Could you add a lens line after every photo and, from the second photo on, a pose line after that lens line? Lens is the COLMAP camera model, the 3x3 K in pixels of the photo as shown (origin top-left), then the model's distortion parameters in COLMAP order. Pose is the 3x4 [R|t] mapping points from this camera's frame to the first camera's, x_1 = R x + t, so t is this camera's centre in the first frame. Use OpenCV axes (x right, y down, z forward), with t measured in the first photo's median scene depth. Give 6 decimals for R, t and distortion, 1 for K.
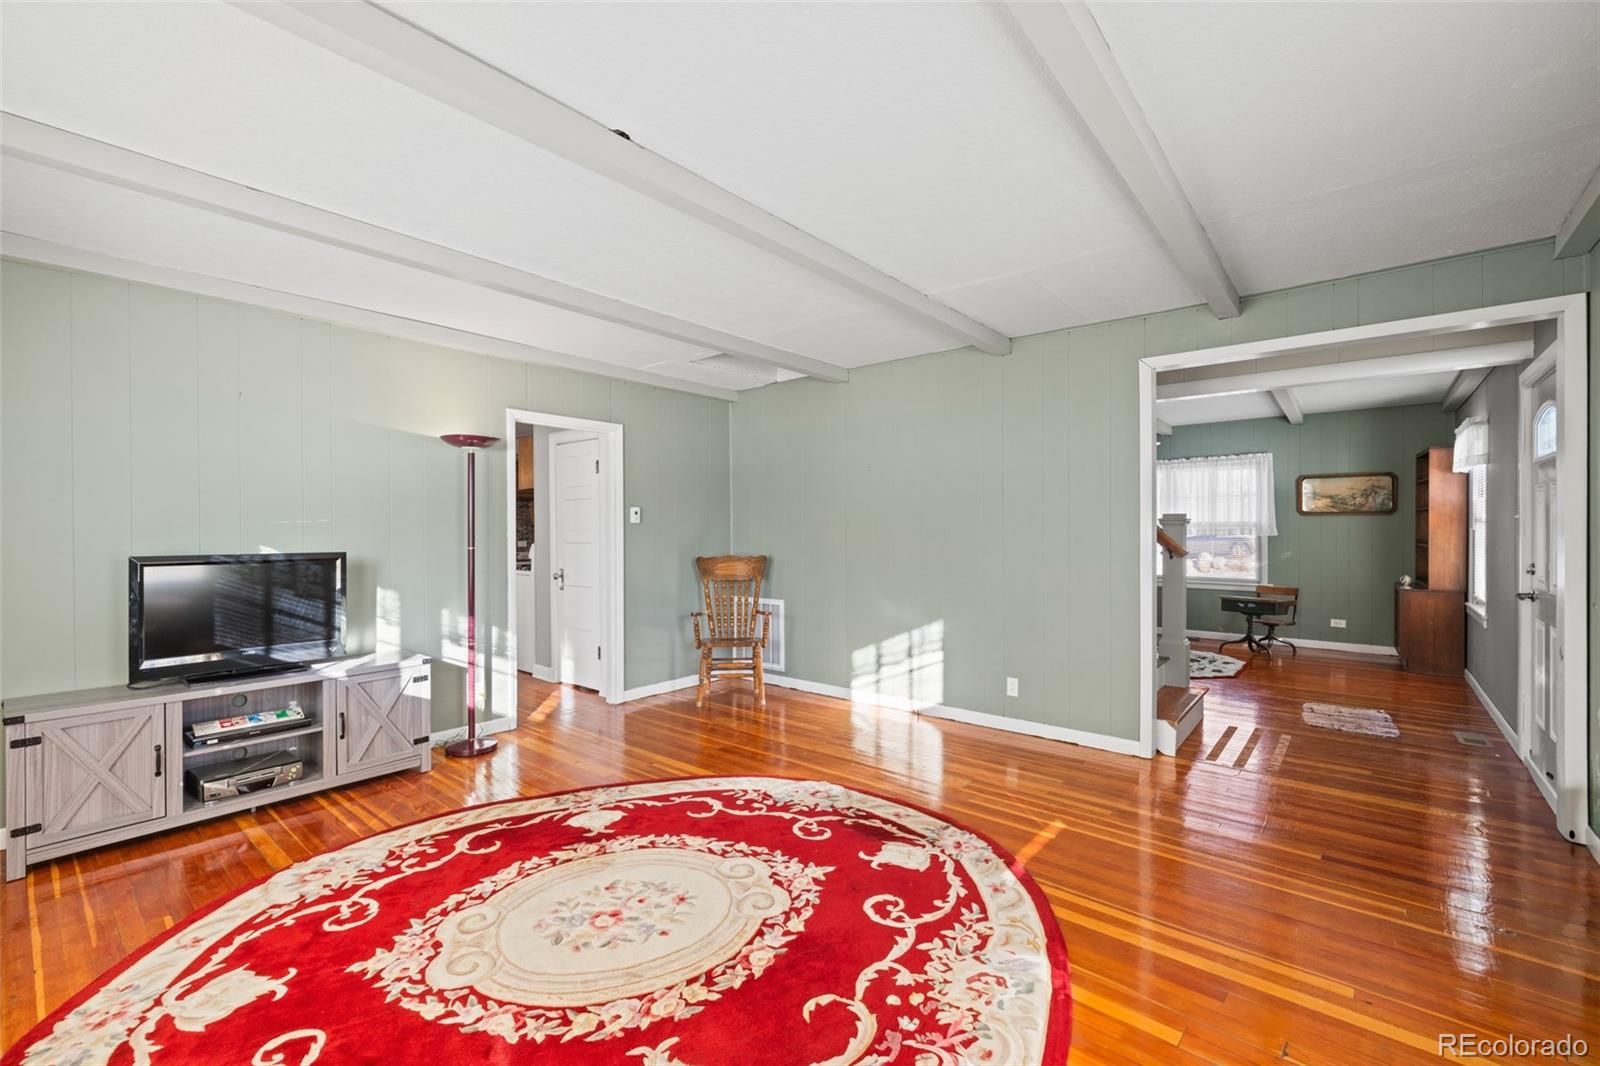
lens RADIAL K [[678.2, 0, 779.3], [0, 678.2, 533.2], [0, 0, 1]] dist [-0.002760, 0.000291]
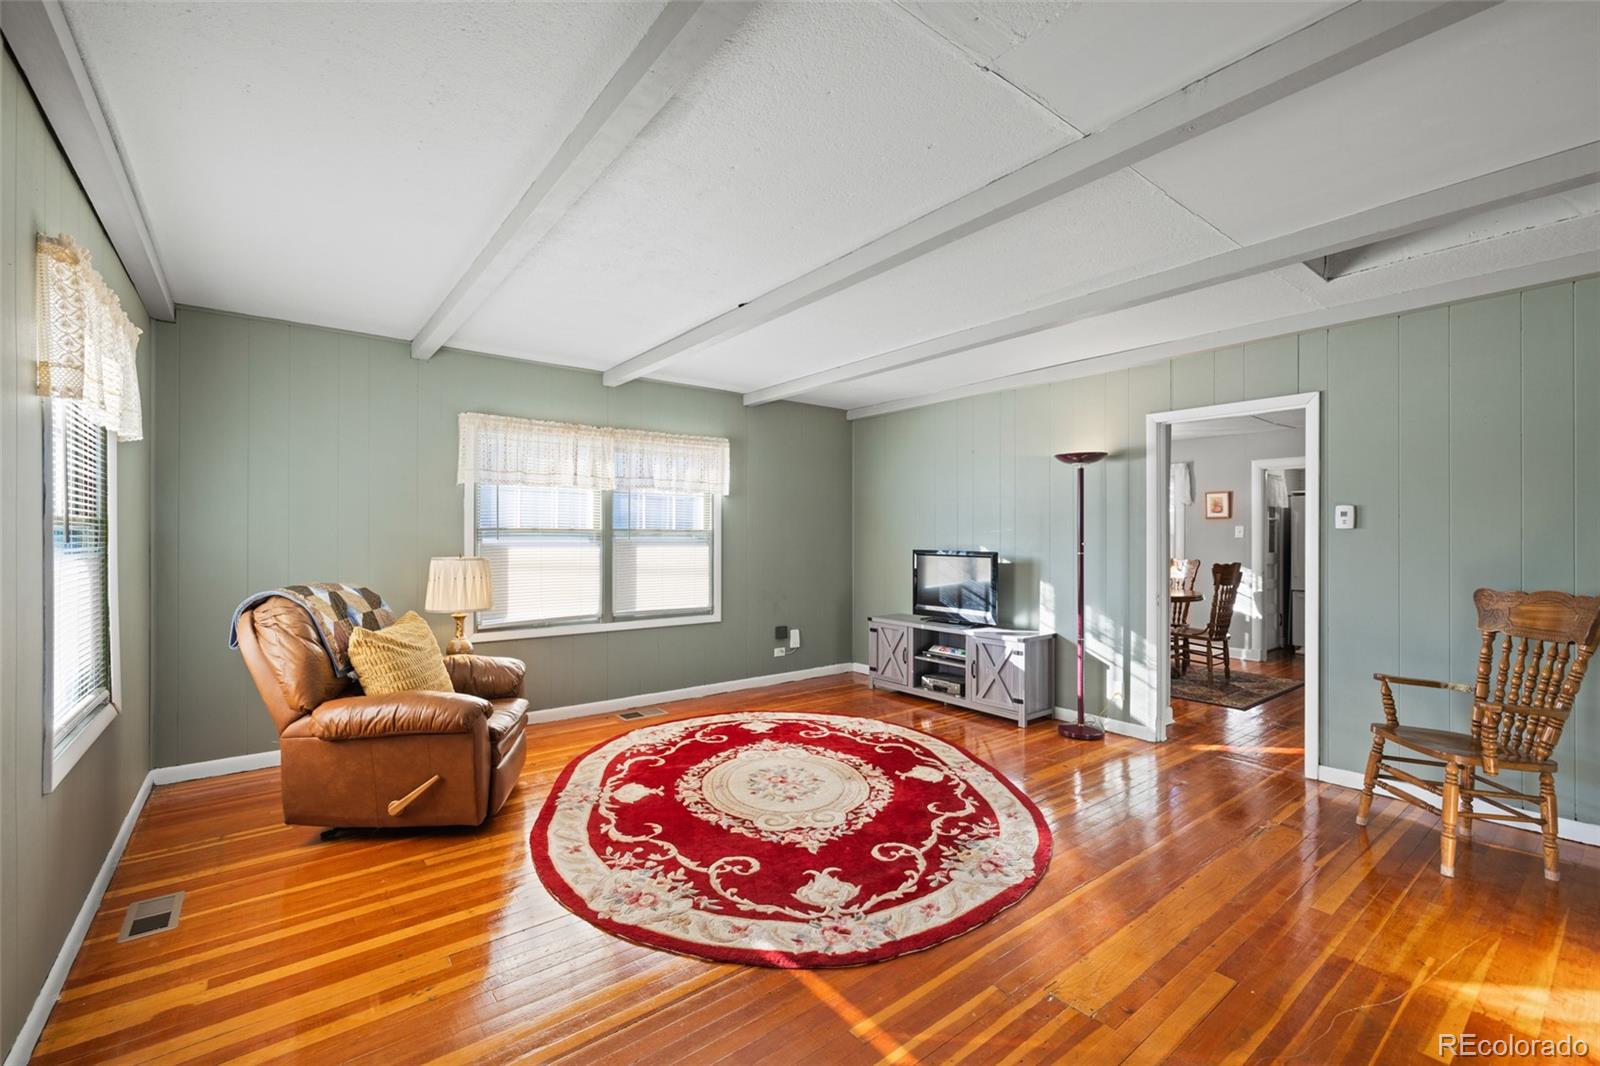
lens RADIAL K [[678.2, 0, 796.3], [0, 678.2, 535.1], [0, 0, 1]] dist [-0.002760, 0.000291]
pose [[-0.198943, 0.001985, -0.980009, 1.019889], [-0.008503, 0.999957, 0.003752, -0.010610], [0.979974, 0.009080, -0.198918, 1.062279]]
